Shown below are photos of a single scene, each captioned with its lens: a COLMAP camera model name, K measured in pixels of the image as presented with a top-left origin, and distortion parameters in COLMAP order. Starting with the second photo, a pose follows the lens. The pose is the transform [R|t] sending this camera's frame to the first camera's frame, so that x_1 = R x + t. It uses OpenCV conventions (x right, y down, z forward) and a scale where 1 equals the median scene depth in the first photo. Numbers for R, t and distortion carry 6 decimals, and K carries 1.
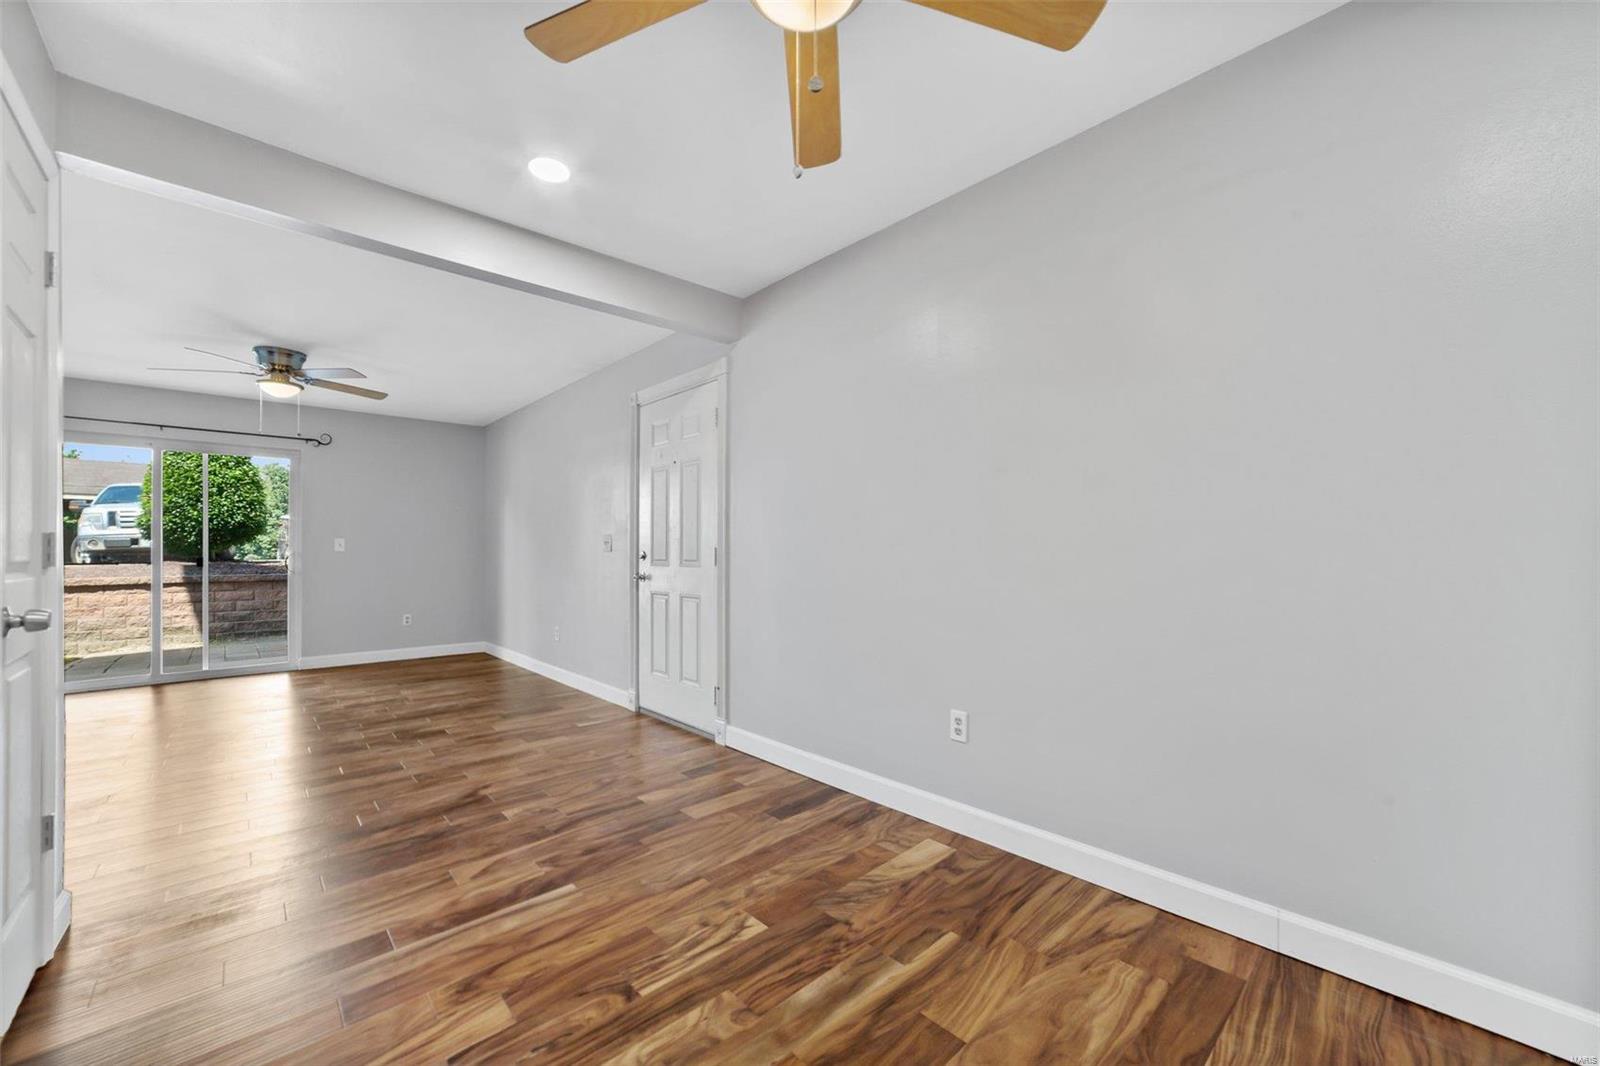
lens RADIAL K [[613.4, 0, 800.0], [0, 613.4, 533.0], [0, 0, 1]] dist [-0.014432, 0.000394]
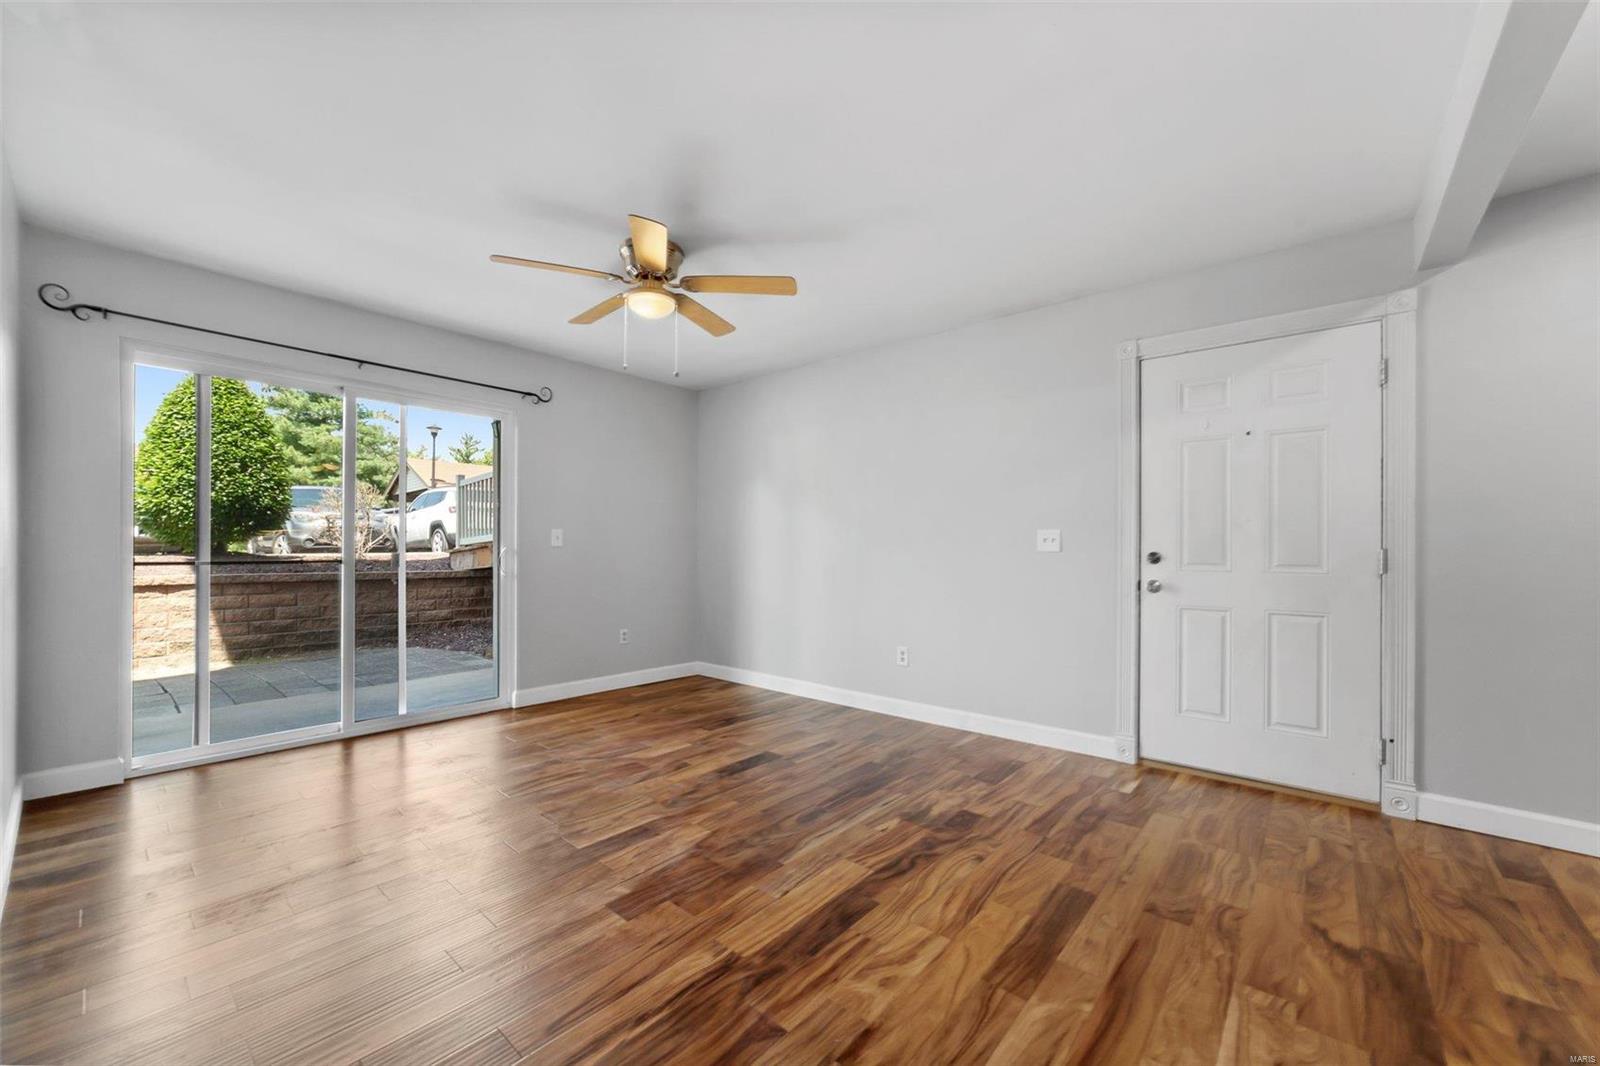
lens RADIAL K [[613.4, 0, 800.0], [0, 613.4, 533.0], [0, 0, 1]] dist [-0.014432, 0.000394]
pose [[0.993203, 0.012984, 0.115666, -1.298622], [-0.013415, 0.999906, 0.002950, 0.018224], [-0.115616, -0.004481, 0.993284, 0.520605]]
